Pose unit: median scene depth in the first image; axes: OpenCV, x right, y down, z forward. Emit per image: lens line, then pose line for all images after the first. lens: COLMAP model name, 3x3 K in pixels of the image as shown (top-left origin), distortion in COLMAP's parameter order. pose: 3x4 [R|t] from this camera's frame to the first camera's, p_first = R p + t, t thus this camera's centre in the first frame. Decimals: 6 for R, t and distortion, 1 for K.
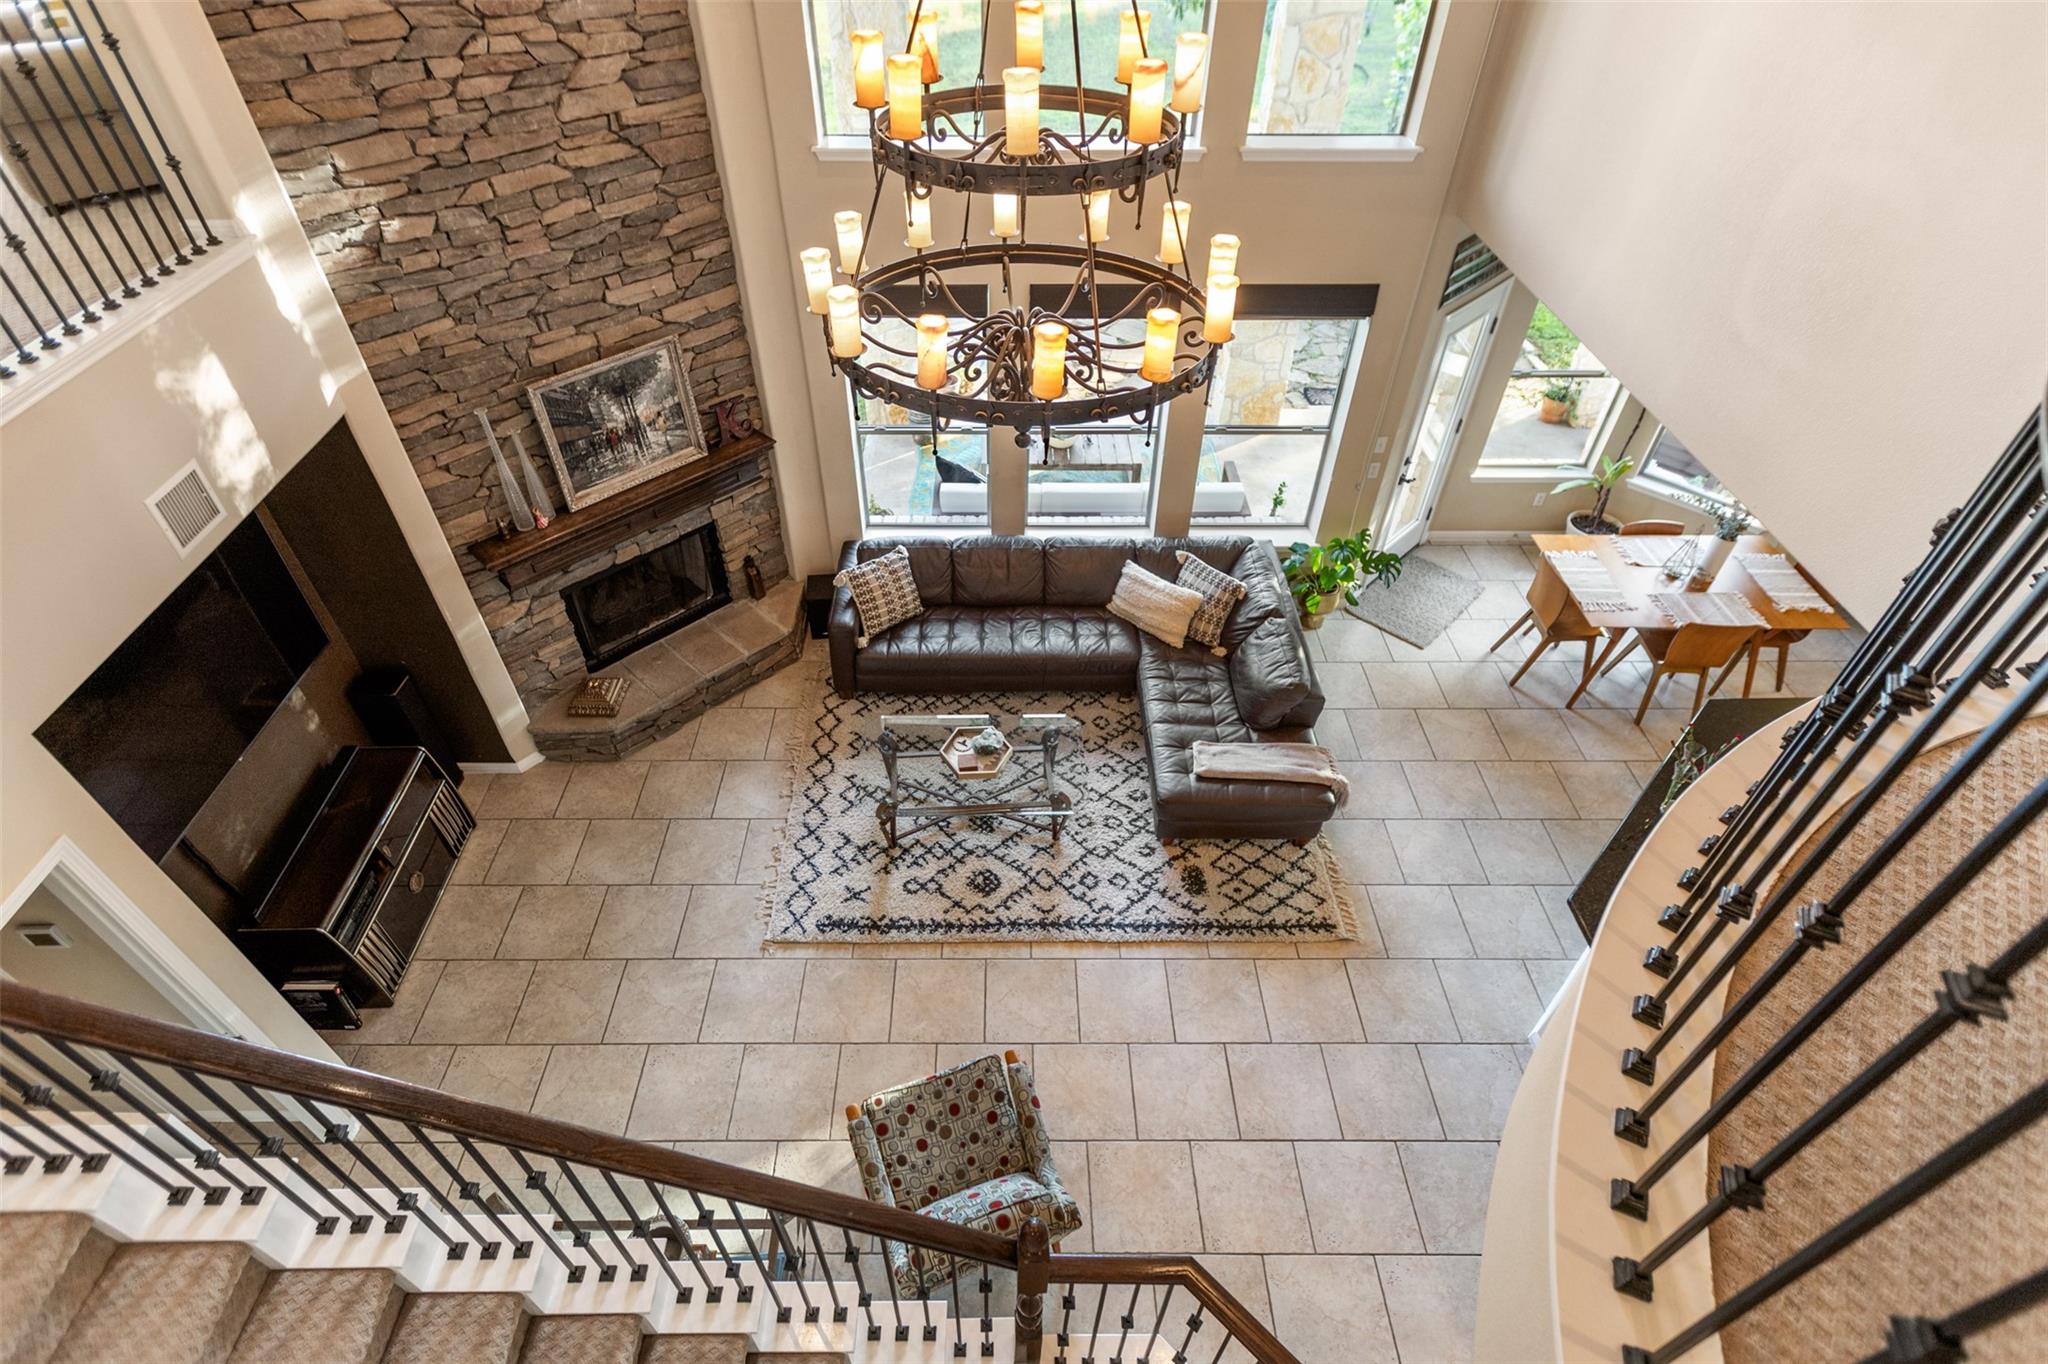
lens RADIAL K [[1001.3, 0, 1024.0], [0, 1001.3, 682.0], [0, 0, 1]] dist [-0.000624, -0.001067]
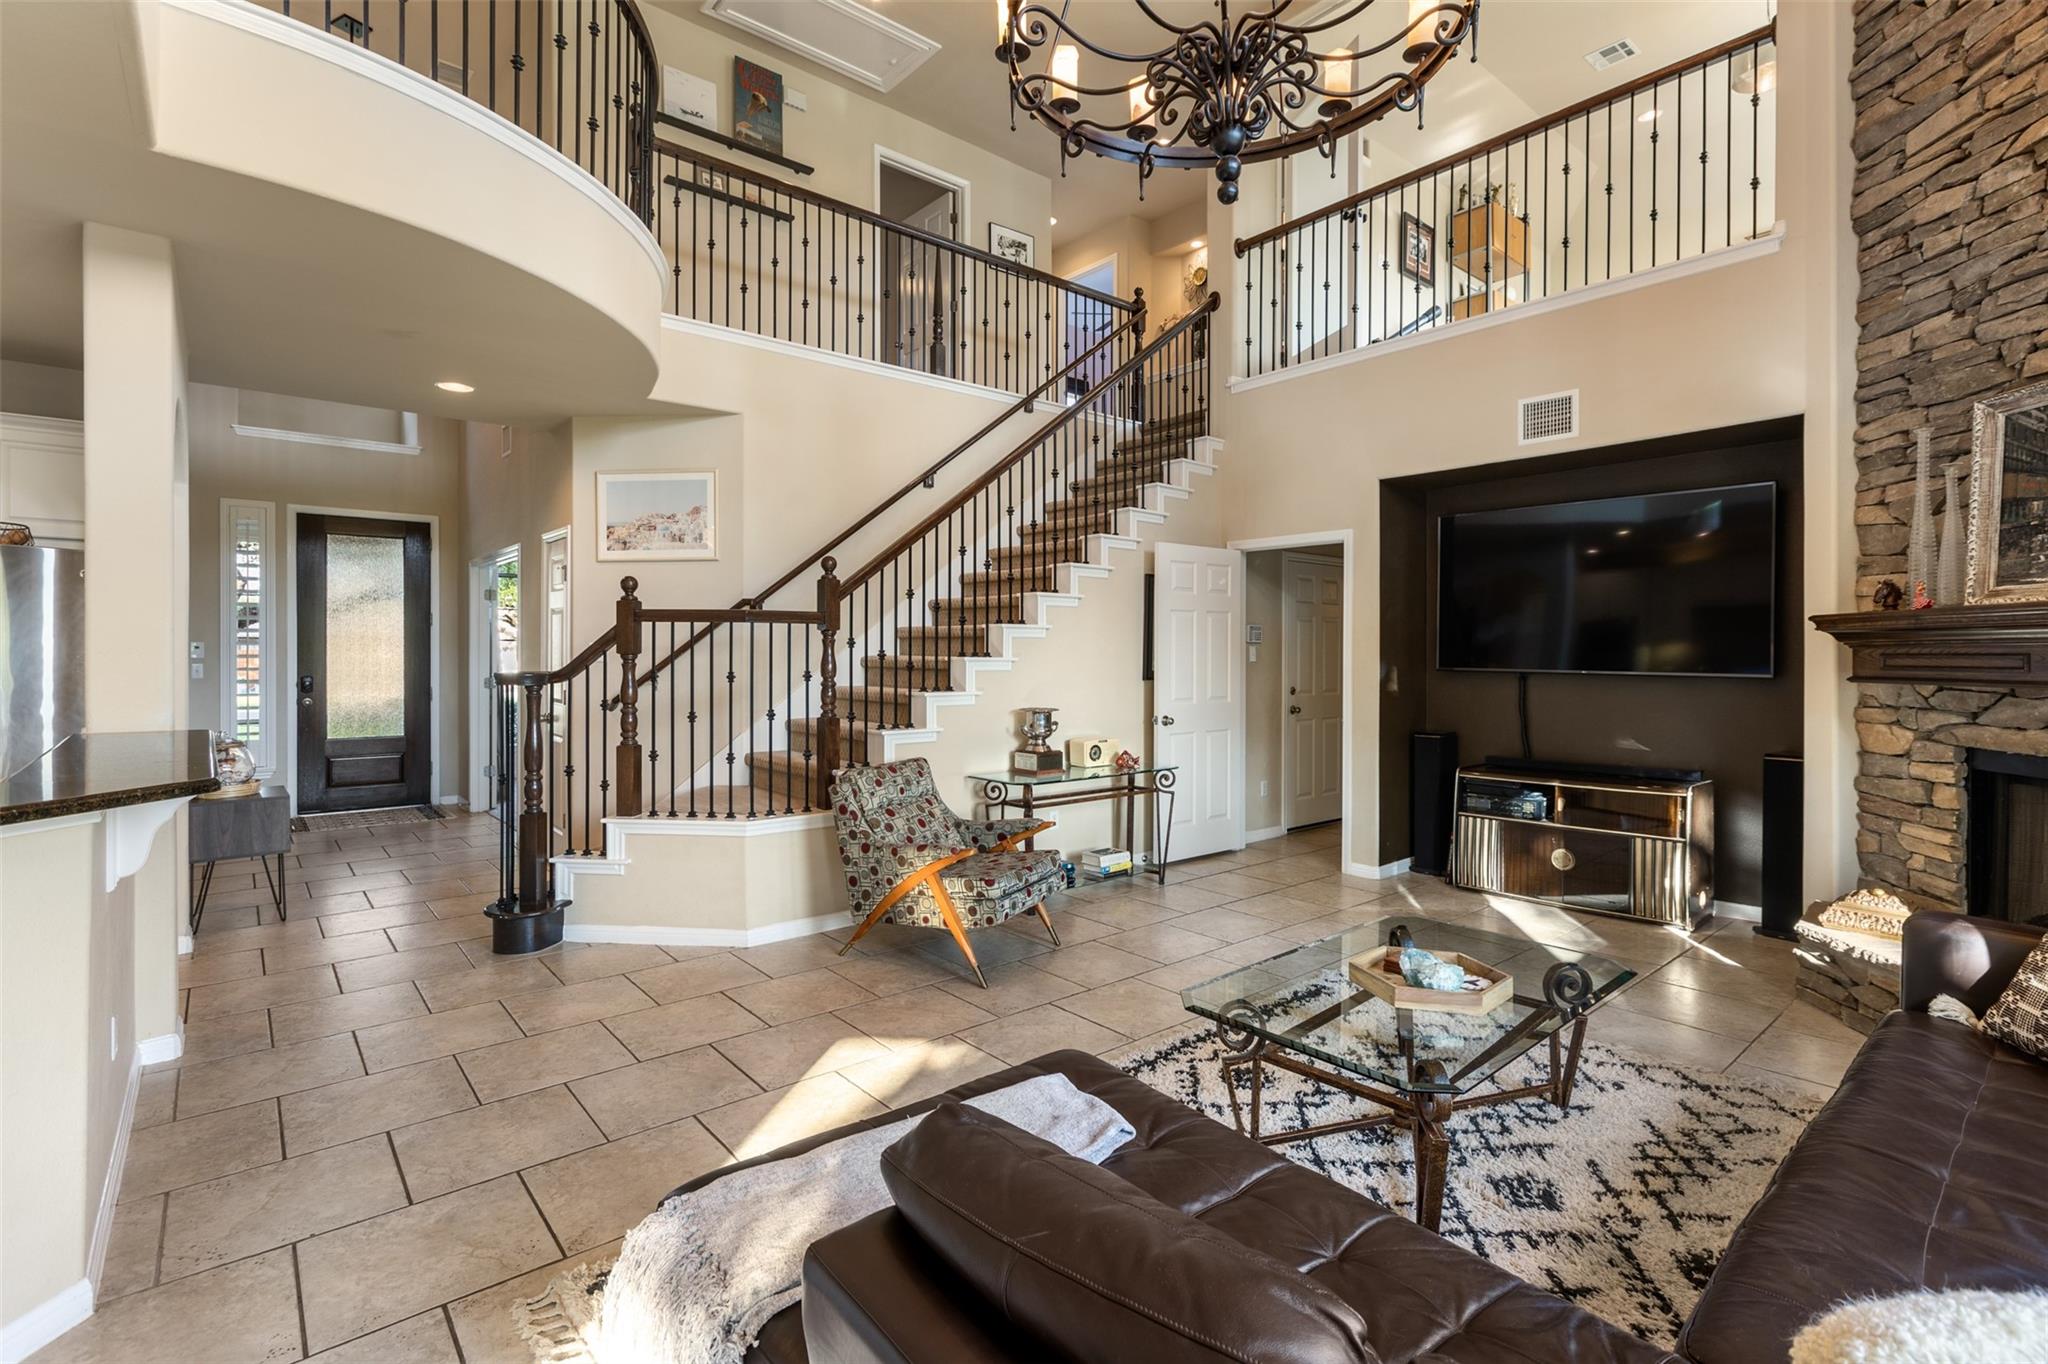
lens RADIAL K [[946.3, 0, 1019.2], [0, 946.3, 658.2], [0, 0, 1]] dist [-0.000478, -0.000100]
pose [[-0.777426, -0.008956, -0.628911, 0.442829], [-0.435004, 0.729855, 0.527335, -0.220666], [0.454291, 0.683543, -0.571304, 1.198975]]
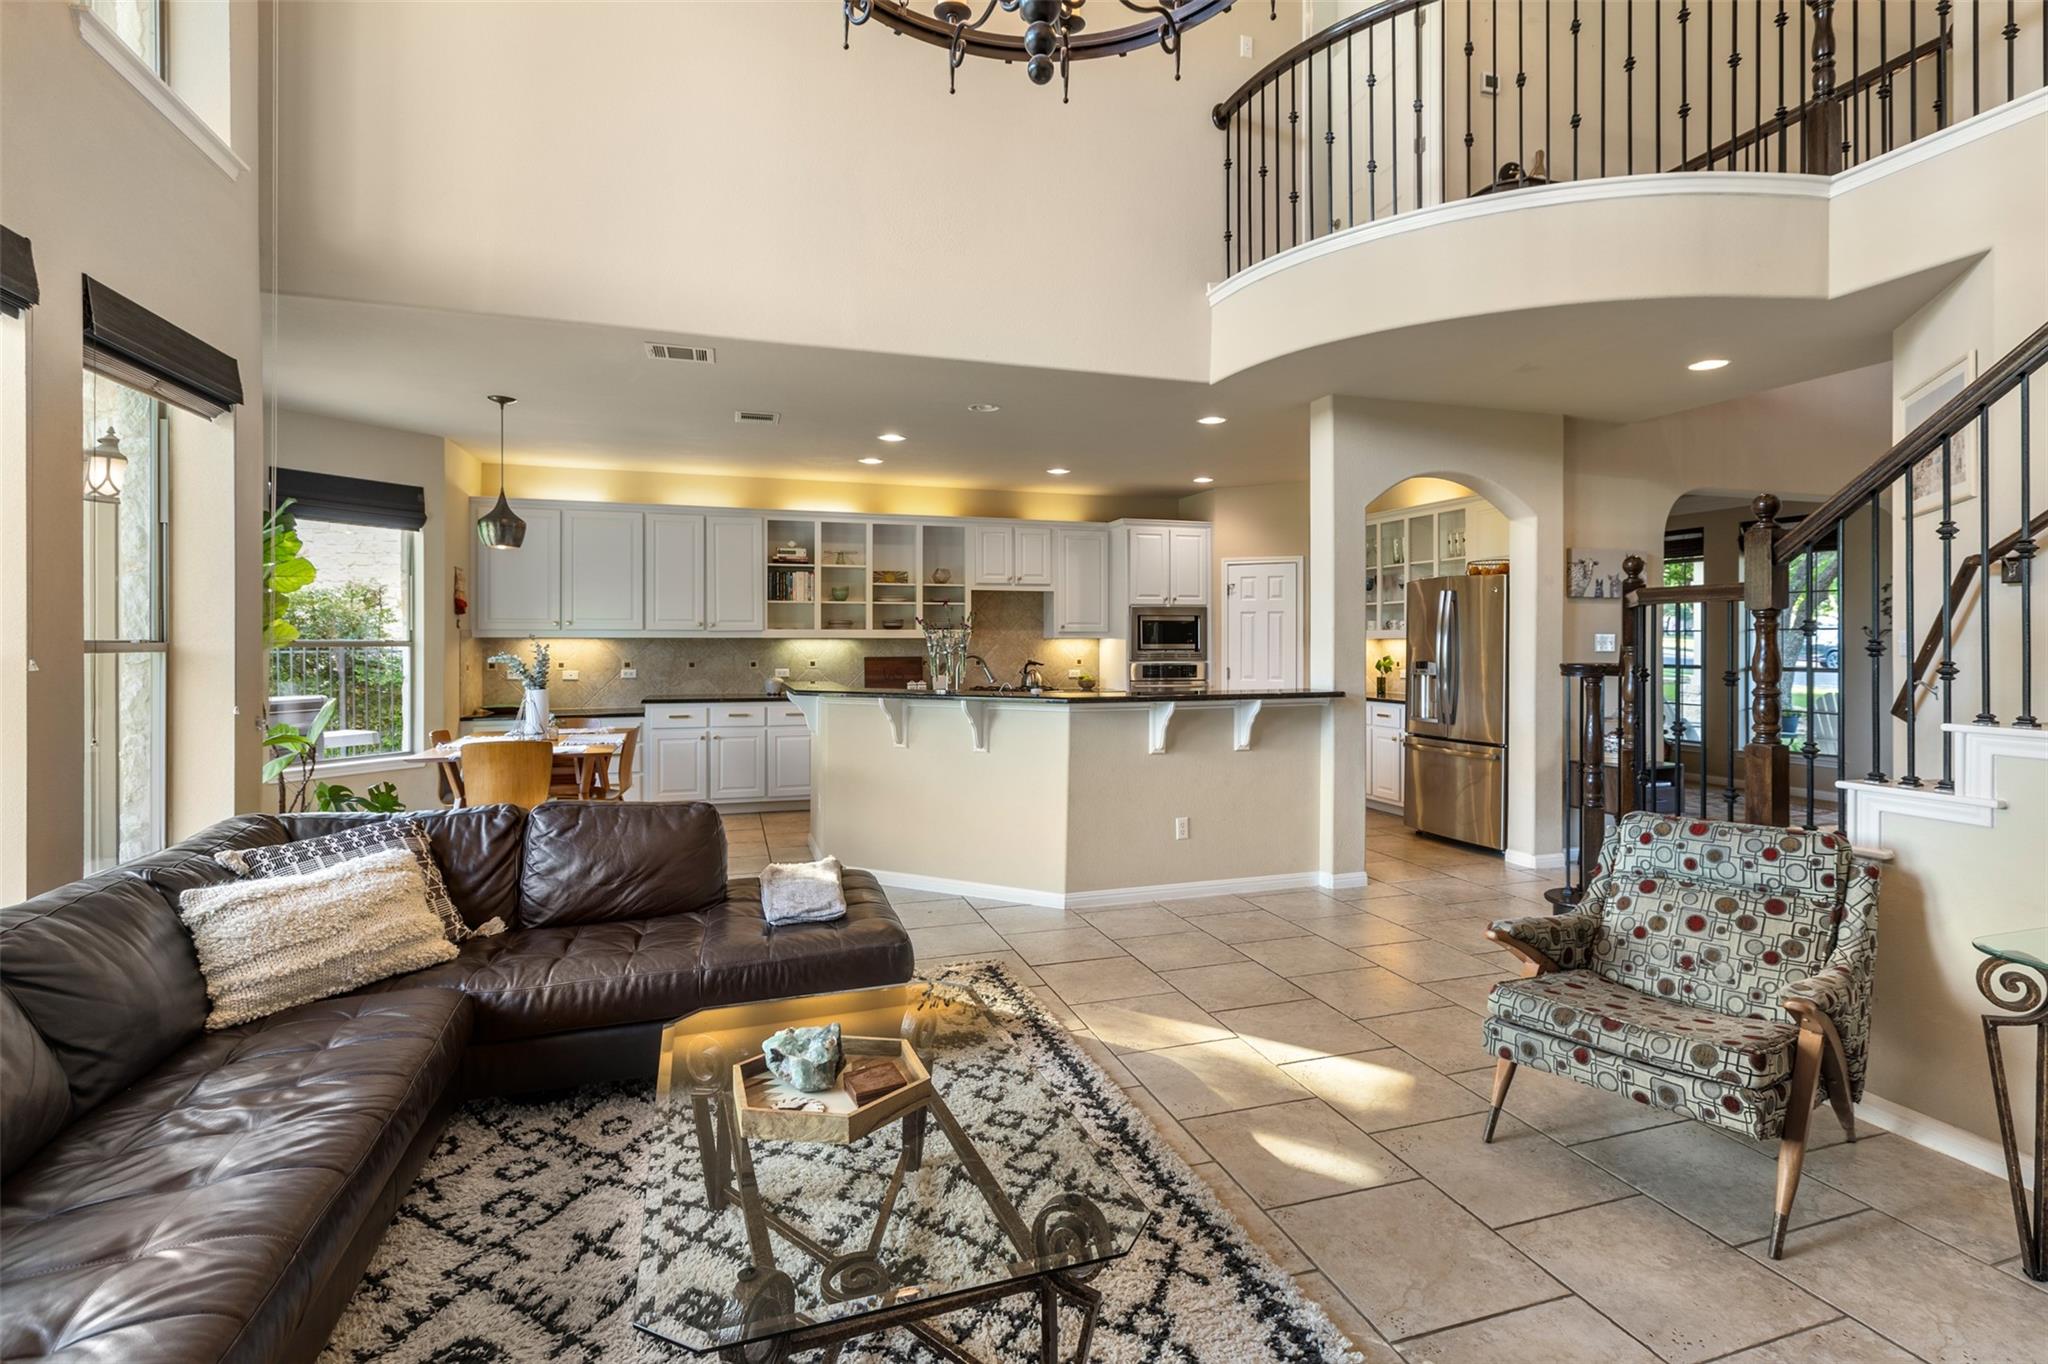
lens RADIAL K [[981.2, 0, 1049.6], [0, 981.2, 644.8], [0, 0, 1]] dist [0.000952, 0.000111]
pose [[-0.307935, -0.015609, 0.951279, -0.450559], [0.643278, 0.733265, 0.220264, -0.079071], [-0.700978, 0.679764, -0.215757, 1.030372]]
